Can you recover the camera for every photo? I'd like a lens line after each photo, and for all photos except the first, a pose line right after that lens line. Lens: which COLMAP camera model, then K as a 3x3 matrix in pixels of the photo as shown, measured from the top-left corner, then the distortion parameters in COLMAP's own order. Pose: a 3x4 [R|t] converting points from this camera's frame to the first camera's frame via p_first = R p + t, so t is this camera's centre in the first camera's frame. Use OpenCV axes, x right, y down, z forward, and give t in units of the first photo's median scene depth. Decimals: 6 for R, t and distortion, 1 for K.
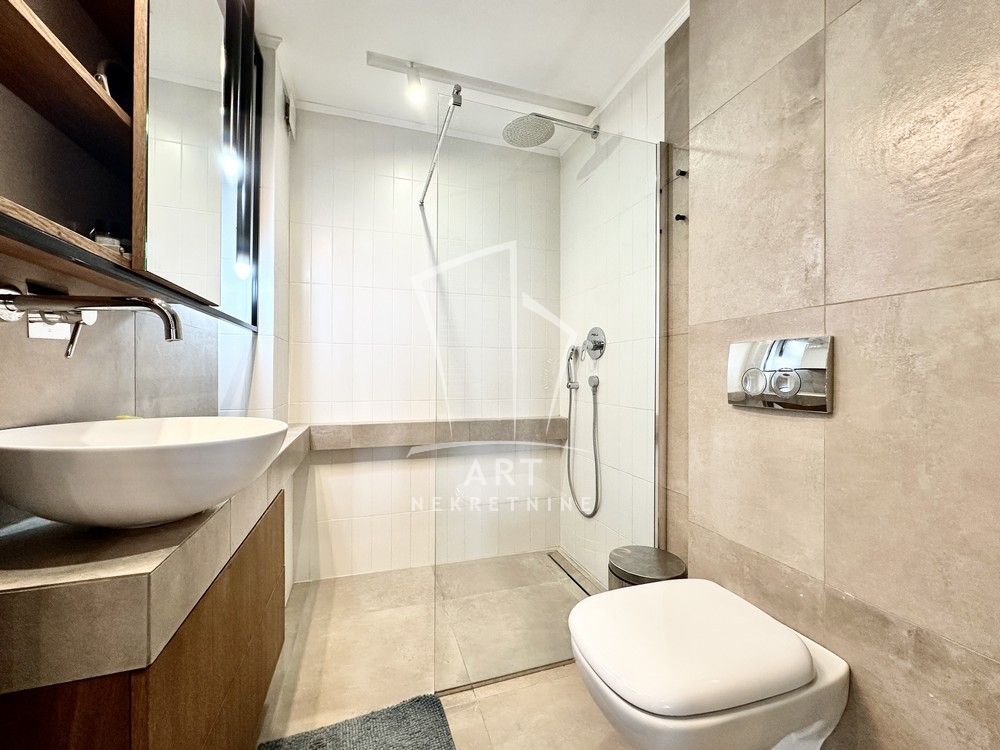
lens RADIAL K [[399.0, 0, 499.3], [0, 399.0, 372.6], [0, 0, 1]] dist [0.002602, -0.000600]
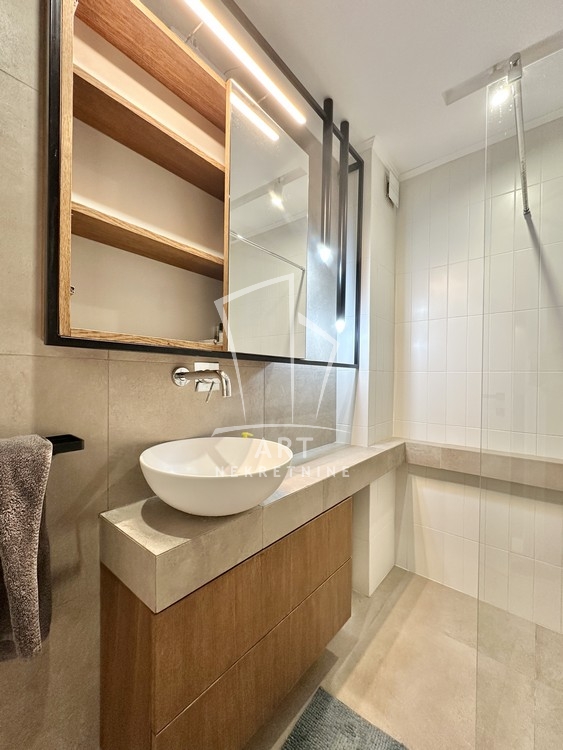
lens RADIAL K [[307.1, 0, 283.2], [0, 307.1, 380.1], [0, 0, 1]] dist [-0.002229, 0.000110]
pose [[0.528837, 0.006383, -0.848699, 0.131593], [-0.004518, 0.999979, 0.004705, -0.063741], [0.848711, 0.001346, 0.528855, 0.235882]]
